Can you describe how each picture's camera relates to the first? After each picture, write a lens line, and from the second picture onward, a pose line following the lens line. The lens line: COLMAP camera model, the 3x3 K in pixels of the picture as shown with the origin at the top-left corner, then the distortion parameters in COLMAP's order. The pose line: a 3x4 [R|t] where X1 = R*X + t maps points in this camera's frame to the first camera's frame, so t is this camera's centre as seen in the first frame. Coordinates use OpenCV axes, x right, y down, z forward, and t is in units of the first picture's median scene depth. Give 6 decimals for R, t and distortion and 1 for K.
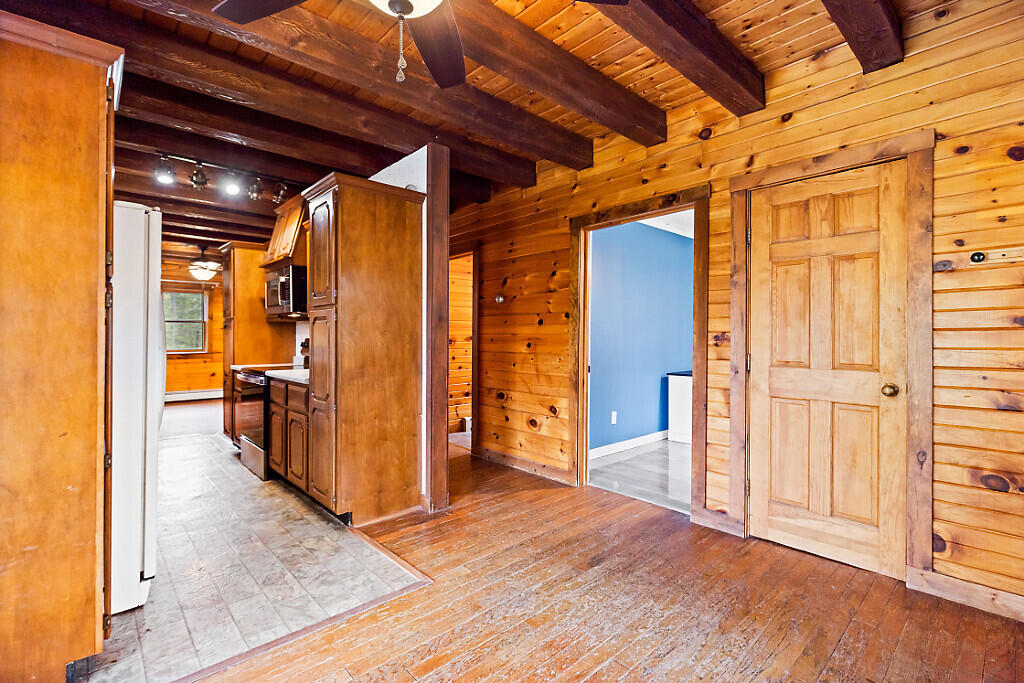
lens RADIAL K [[463.7, 0, 495.6], [0, 463.7, 372.0], [0, 0, 1]] dist [-0.000356, -0.000442]
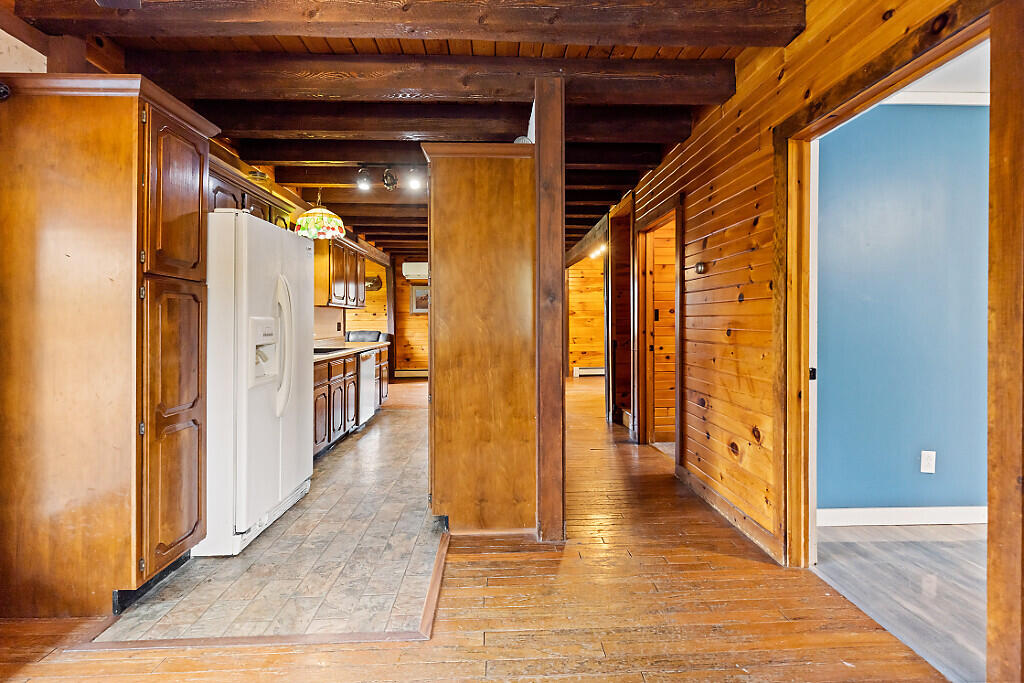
lens RADIAL K [[469.6, 0, 507.7], [0, 469.6, 344.9], [0, 0, 1]] dist [0.005132, -0.000229]
pose [[0.774252, 0.026864, -0.632306, 0.334350], [-0.041906, 0.999082, -0.008865, -0.025472], [0.631488, 0.033361, 0.774668, 0.343990]]
